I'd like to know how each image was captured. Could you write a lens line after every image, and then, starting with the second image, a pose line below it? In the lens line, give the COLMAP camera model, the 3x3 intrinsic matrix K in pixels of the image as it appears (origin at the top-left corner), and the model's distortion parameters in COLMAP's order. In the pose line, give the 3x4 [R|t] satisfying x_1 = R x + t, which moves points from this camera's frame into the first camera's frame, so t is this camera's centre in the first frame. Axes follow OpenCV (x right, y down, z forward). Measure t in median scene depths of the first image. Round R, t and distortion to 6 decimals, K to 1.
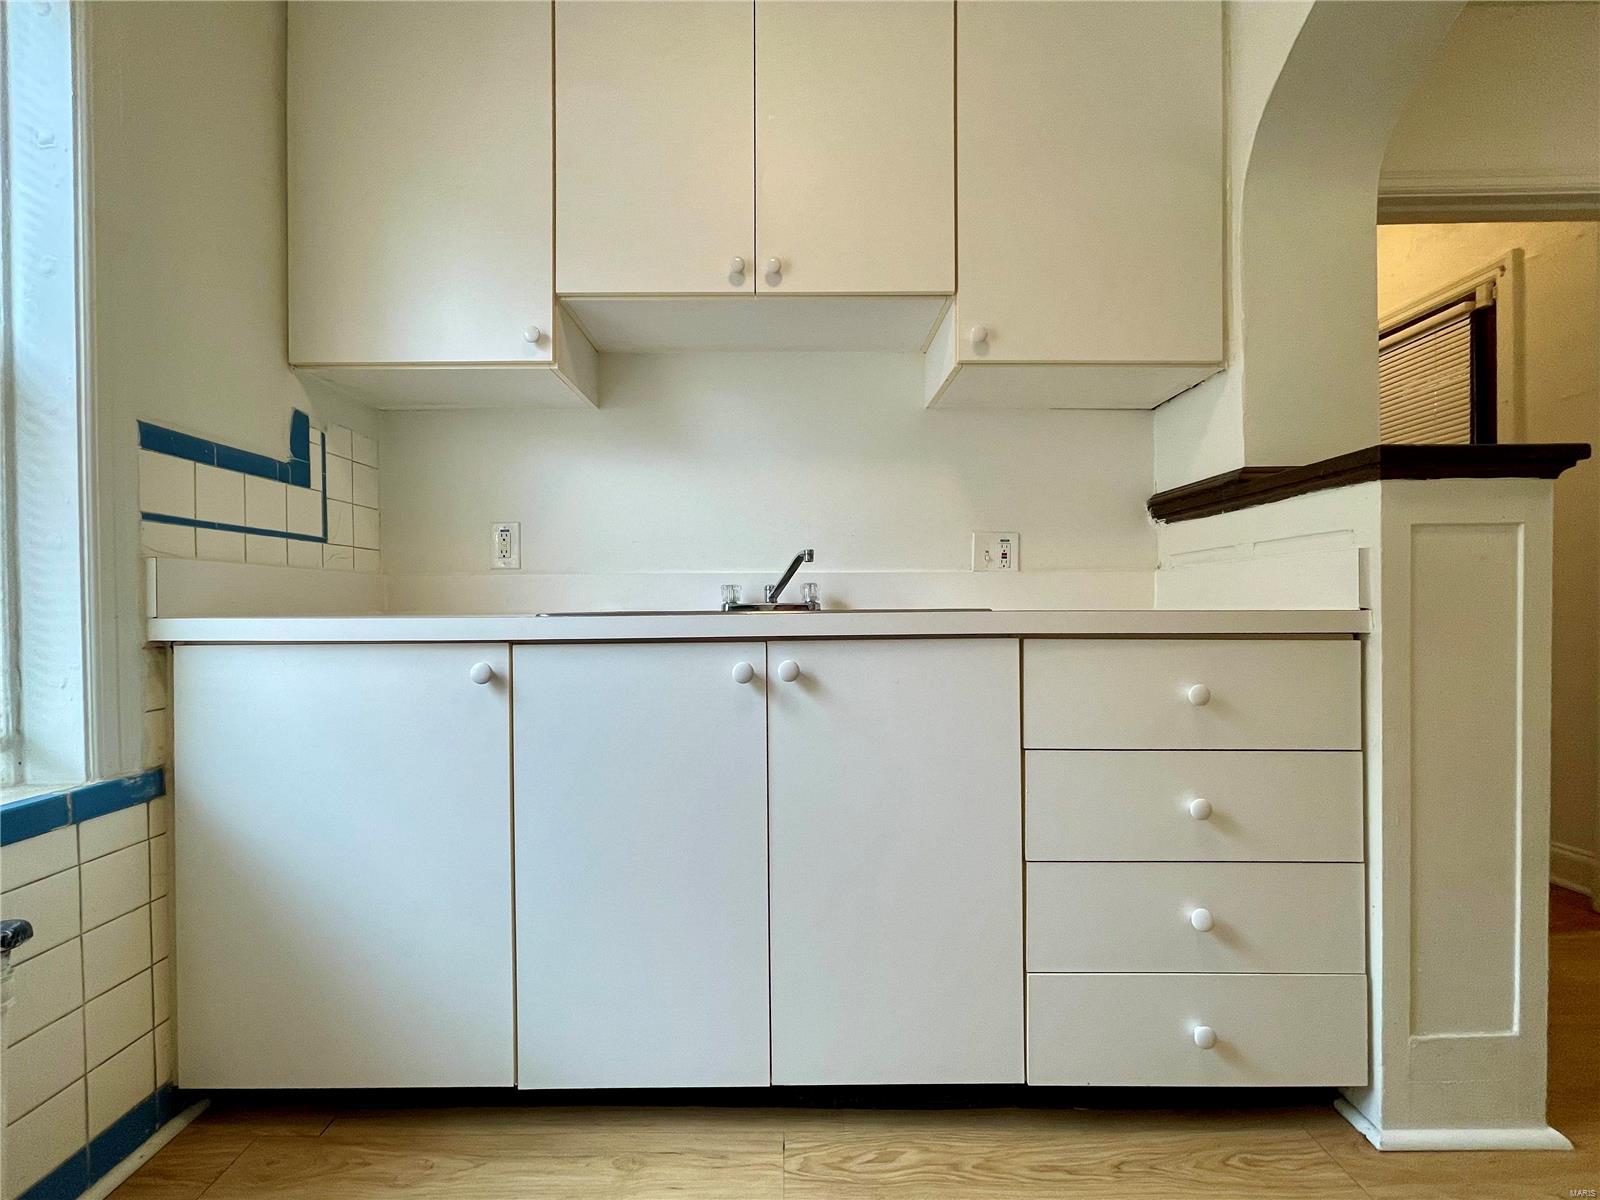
lens RADIAL K [[645.7, 0, 793.5], [0, 645.7, 609.8], [0, 0, 1]] dist [-0.003342, 0.000221]
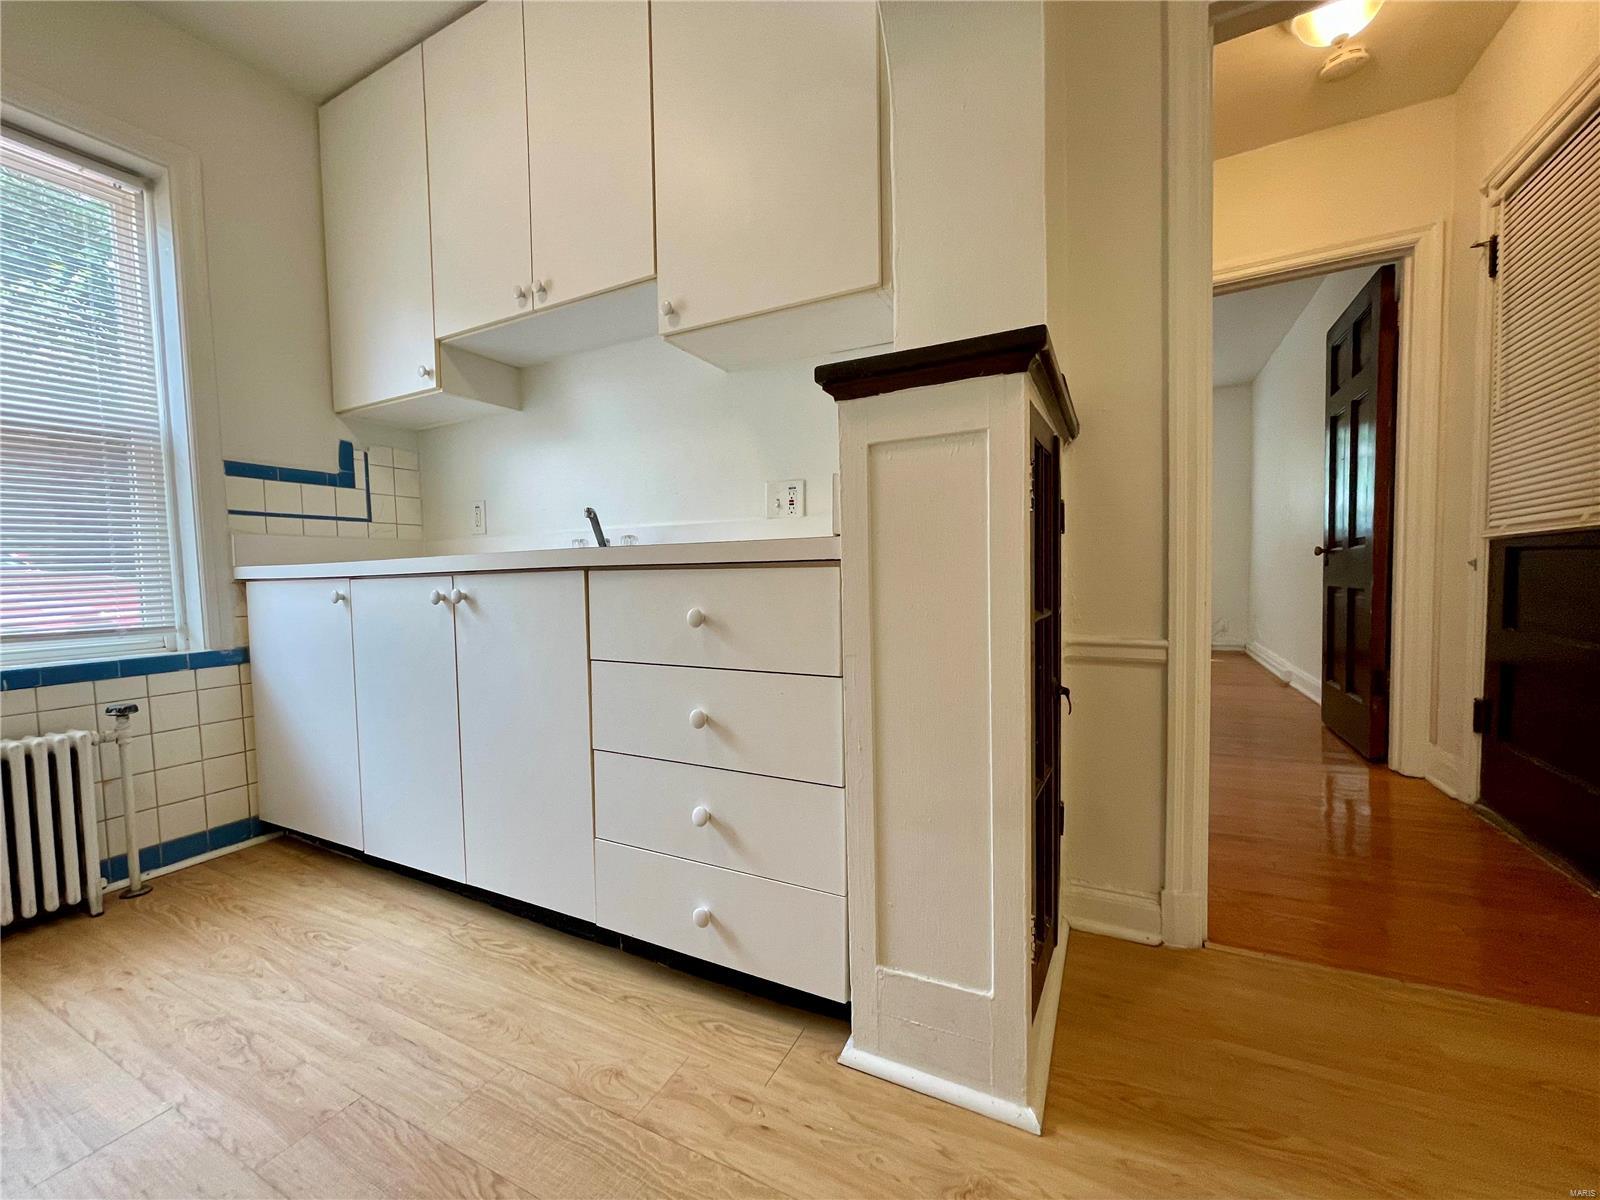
lens RADIAL K [[645.7, 0, 793.5], [0, 645.7, 609.8], [0, 0, 1]] dist [-0.003342, 0.000221]
pose [[0.887761, 0.012074, -0.460147, 1.274641], [0.010795, 0.998835, 0.047035, 0.066289], [0.460179, -0.046723, 0.886596, 0.083725]]
